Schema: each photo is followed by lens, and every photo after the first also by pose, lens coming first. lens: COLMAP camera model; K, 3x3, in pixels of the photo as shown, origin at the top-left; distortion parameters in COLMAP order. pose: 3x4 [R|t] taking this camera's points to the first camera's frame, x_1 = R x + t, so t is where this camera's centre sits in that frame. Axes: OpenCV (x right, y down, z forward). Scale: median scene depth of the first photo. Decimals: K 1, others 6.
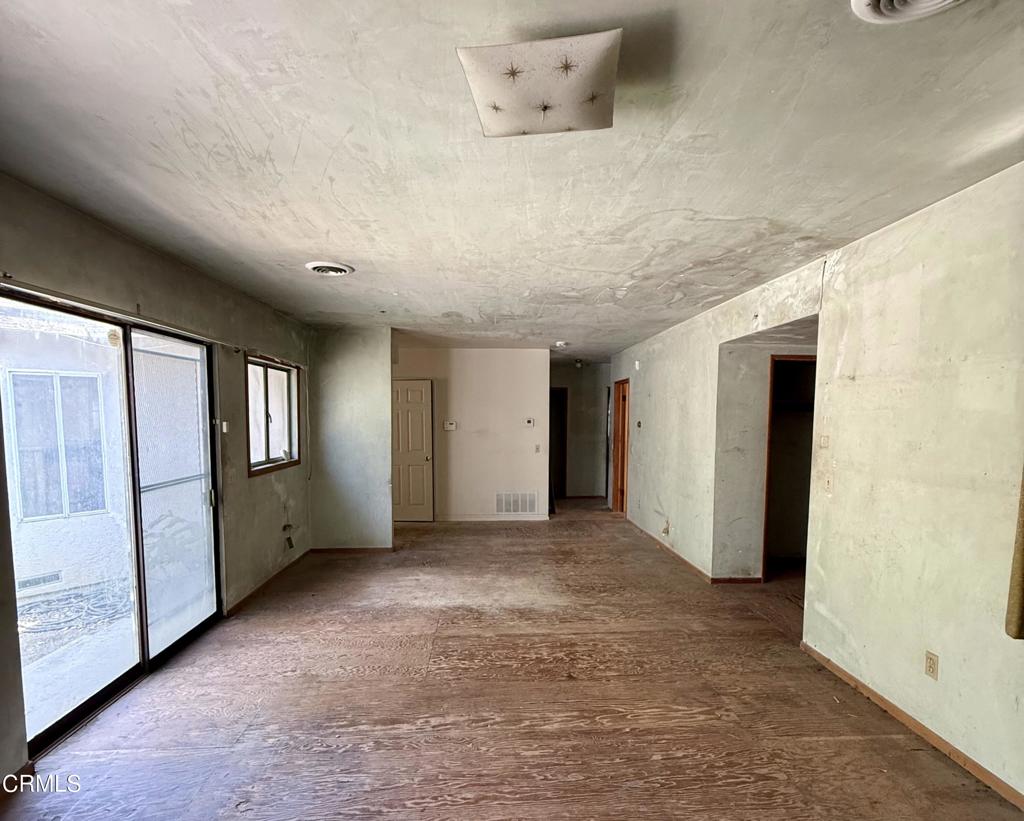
lens RADIAL K [[546.9, 0, 509.6], [0, 546.9, 417.2], [0, 0, 1]] dist [-0.010263, 0.012459]
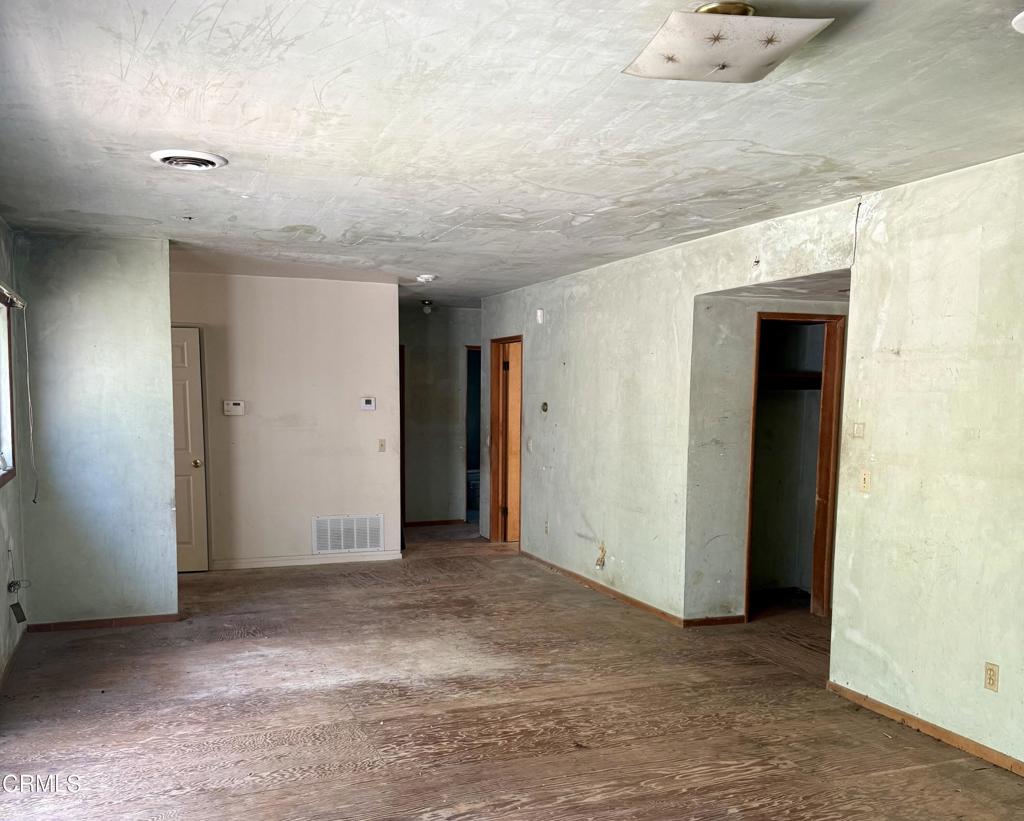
lens RADIAL K [[964.2, 0, 515.6], [0, 964.2, 414.5], [0, 0, 1]] dist [0.036411, 0.000000]
pose [[0.949639, -0.000812, 0.313345, -0.302657], [-0.006815, 0.999707, 0.023245, -0.006866], [-0.313272, -0.024209, 0.949355, -0.170921]]
